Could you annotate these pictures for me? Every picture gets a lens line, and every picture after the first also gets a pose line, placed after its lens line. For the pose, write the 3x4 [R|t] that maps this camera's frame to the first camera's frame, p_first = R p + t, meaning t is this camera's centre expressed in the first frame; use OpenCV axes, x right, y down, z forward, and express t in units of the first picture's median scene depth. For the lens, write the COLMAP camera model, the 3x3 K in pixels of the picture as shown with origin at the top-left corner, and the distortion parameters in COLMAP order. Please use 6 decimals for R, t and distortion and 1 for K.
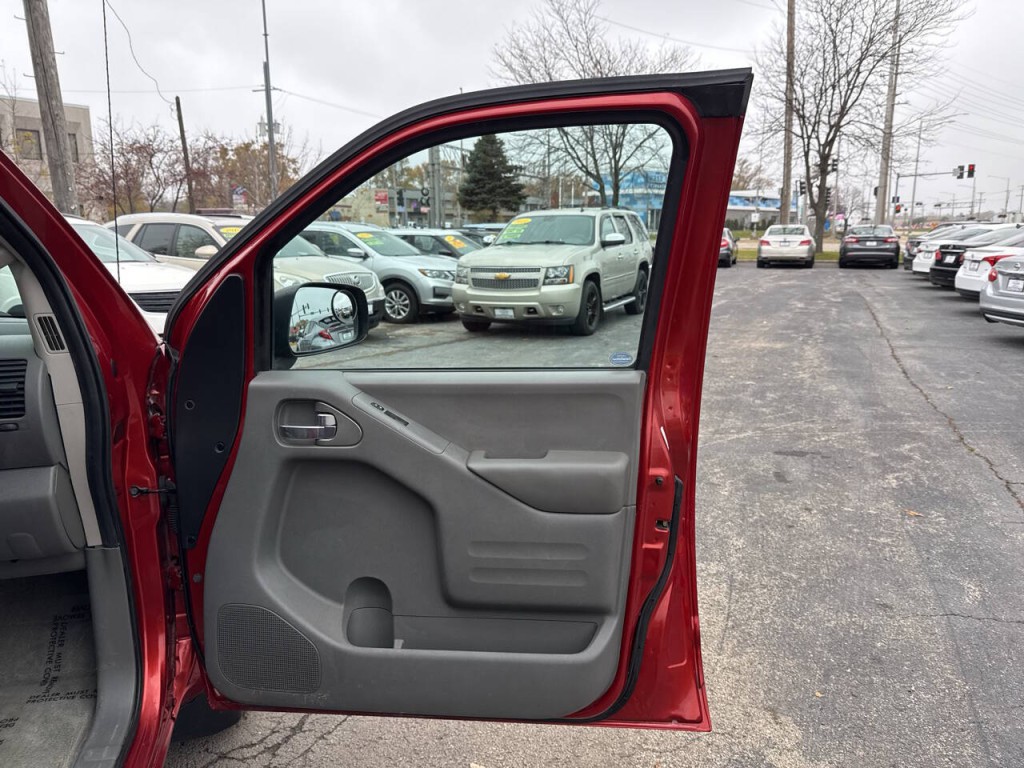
lens RADIAL K [[746.9, 0, 518.0], [0, 746.9, 383.3], [0, 0, 1]] dist [0.002624, -0.001969]
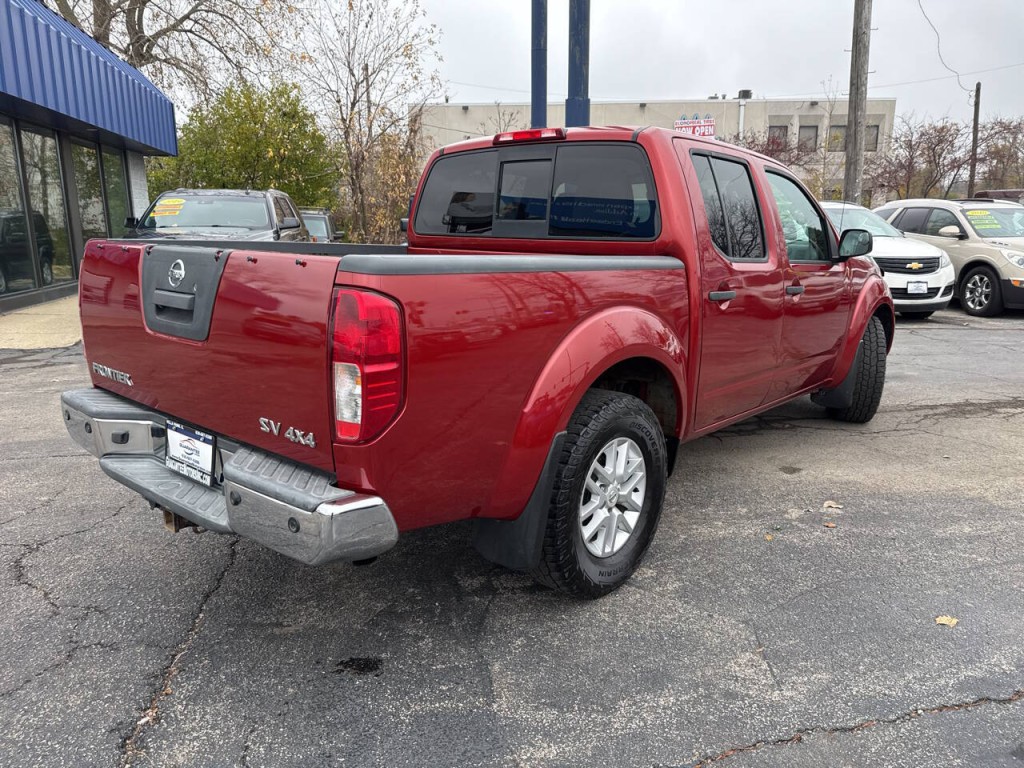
lens RADIAL K [[727.9, 0, 515.3], [0, 727.9, 374.9], [0, 0, 1]] dist [0.060376, -0.074960]
pose [[0.574367, 0.172054, -0.800312, 0.126656], [-0.159487, 0.982448, 0.096749, 0.036342], [0.802911, 0.072070, 0.591726, -0.185560]]
